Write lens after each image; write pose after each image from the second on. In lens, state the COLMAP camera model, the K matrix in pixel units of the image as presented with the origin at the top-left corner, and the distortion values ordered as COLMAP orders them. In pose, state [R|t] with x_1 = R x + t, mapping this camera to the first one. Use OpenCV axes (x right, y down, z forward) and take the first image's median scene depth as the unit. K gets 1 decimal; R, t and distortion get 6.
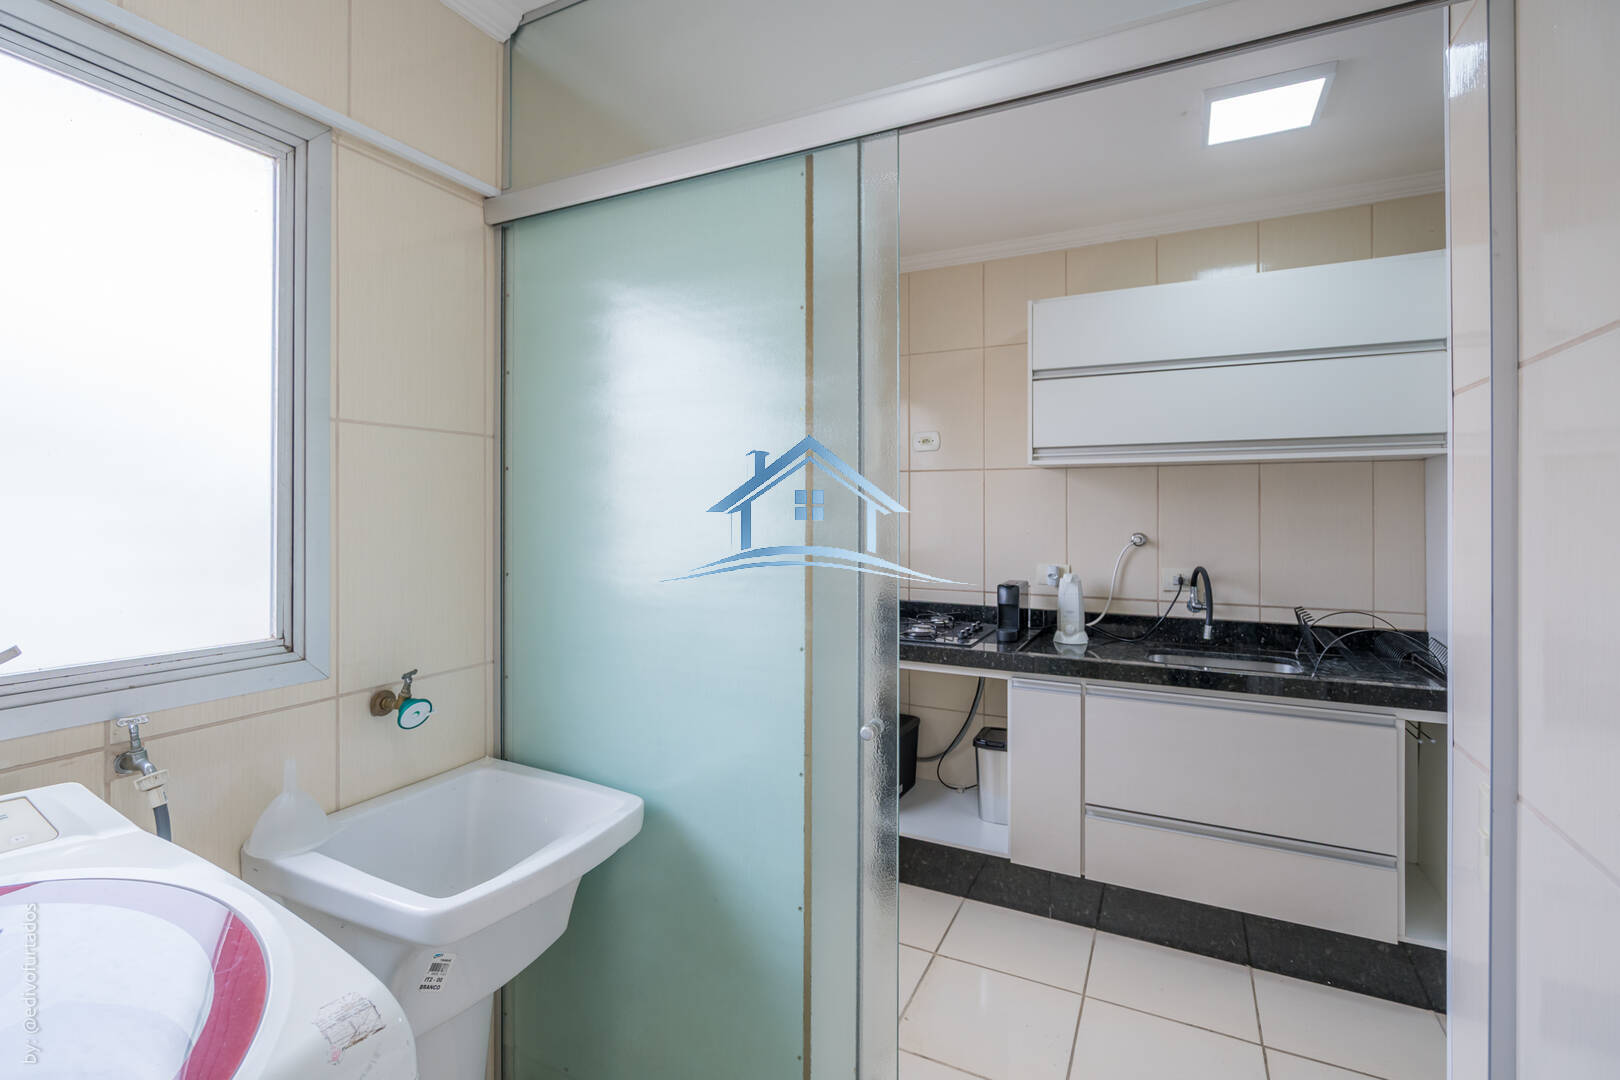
lens RADIAL K [[756.0, 0, 793.8], [0, 756.0, 503.9], [0, 0, 1]] dist [-0.040107, 0.034162]
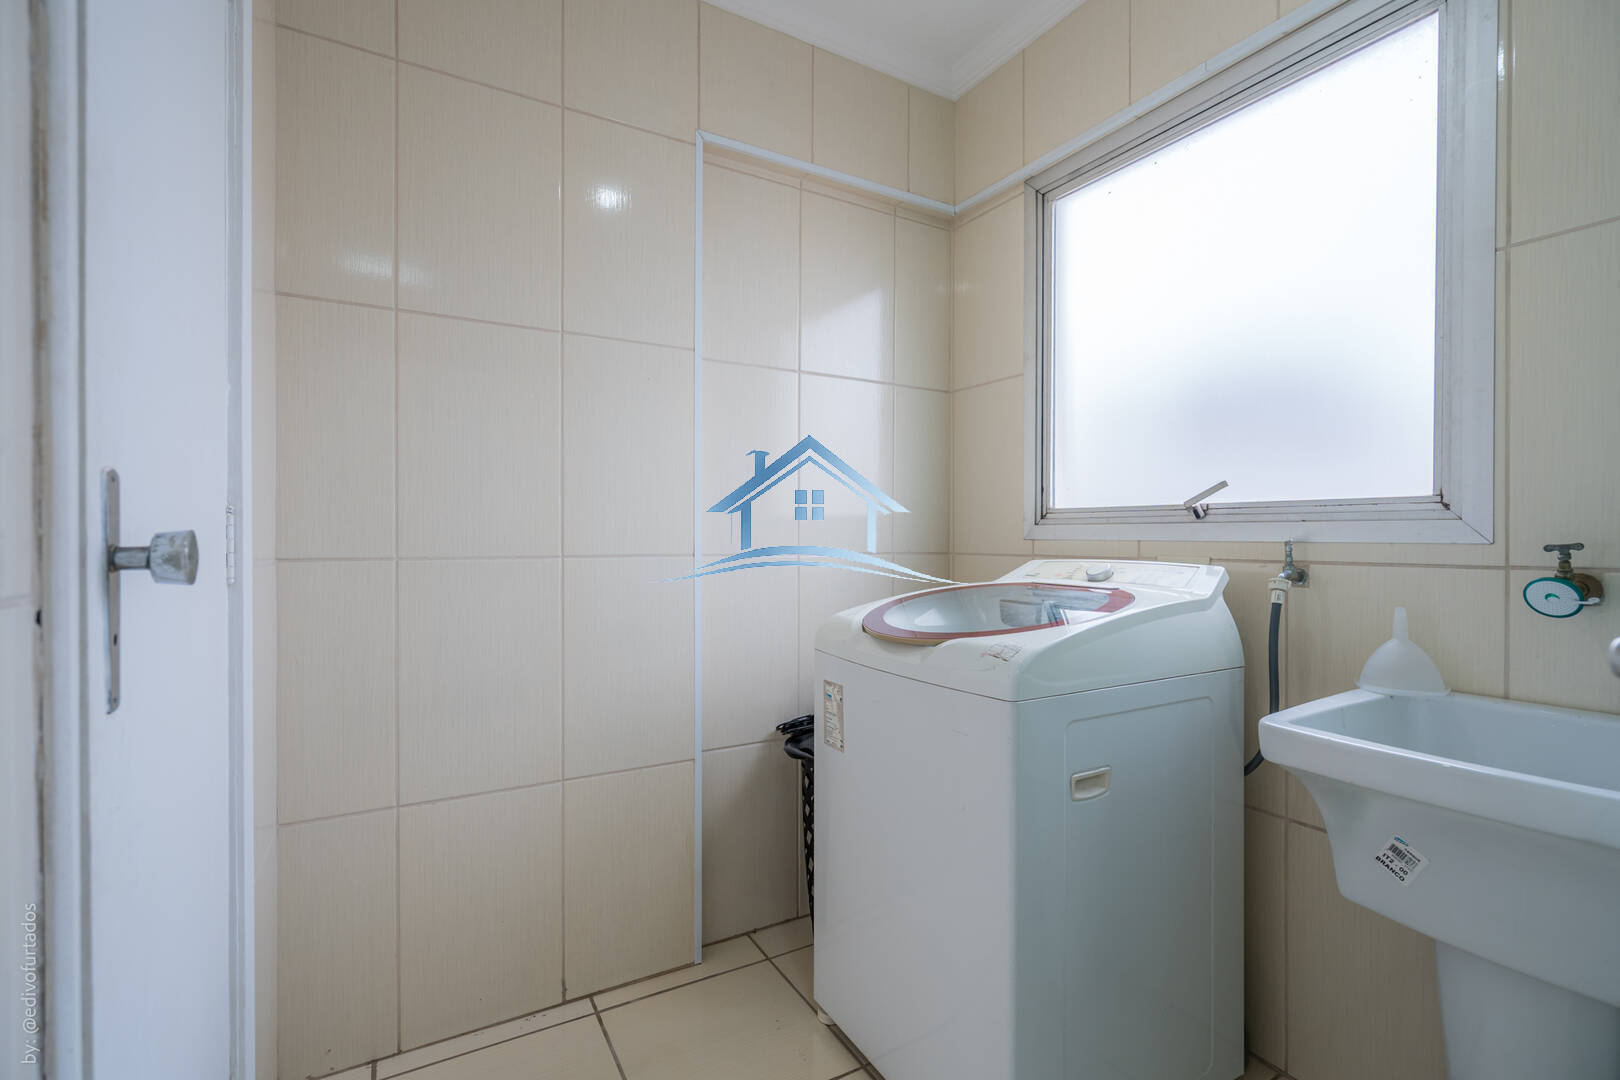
lens RADIAL K [[714.7, 0, 816.9], [0, 714.7, 544.4], [0, 0, 1]] dist [-0.000818, -0.000235]
pose [[-0.533609, 0.006376, -0.845707, 0.574699], [0.002491, 0.999979, 0.005967, 0.250515], [0.845728, 0.001077, -0.533614, 0.856264]]
